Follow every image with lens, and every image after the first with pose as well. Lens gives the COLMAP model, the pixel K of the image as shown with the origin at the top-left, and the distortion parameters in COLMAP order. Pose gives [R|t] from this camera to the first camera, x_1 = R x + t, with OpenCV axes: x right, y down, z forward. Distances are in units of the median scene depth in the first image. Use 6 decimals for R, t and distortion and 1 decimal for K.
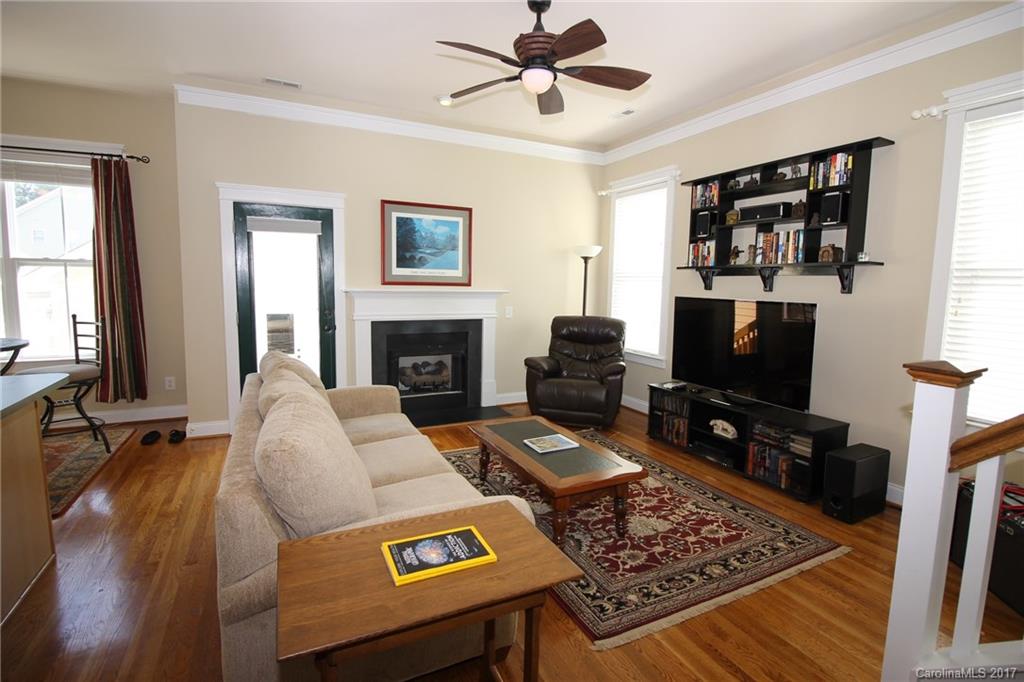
lens RADIAL K [[488.1, 0, 512.7], [0, 488.1, 337.6], [0, 0, 1]] dist [-0.024504, -0.001293]
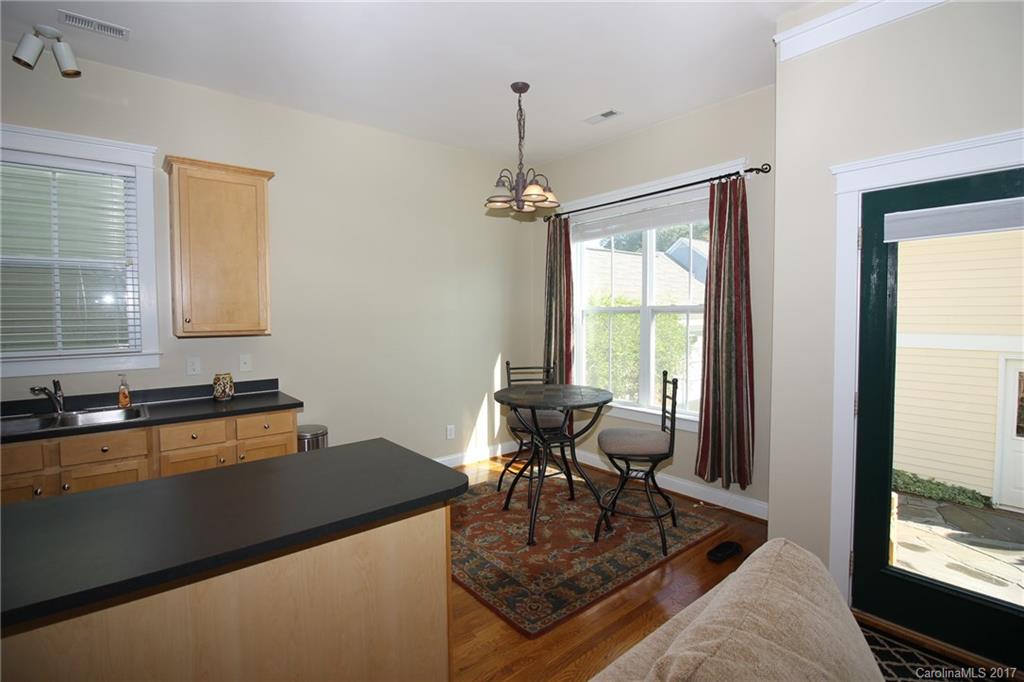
lens RADIAL K [[488.1, 0, 512.4], [0, 488.1, 333.0], [0, 0, 1]] dist [-0.024504, -0.001293]
pose [[0.231707, 0.010346, -0.972731, -0.126884], [-0.089482, 0.995931, -0.010722, -0.075345], [0.968661, 0.089526, 0.231690, 0.486919]]
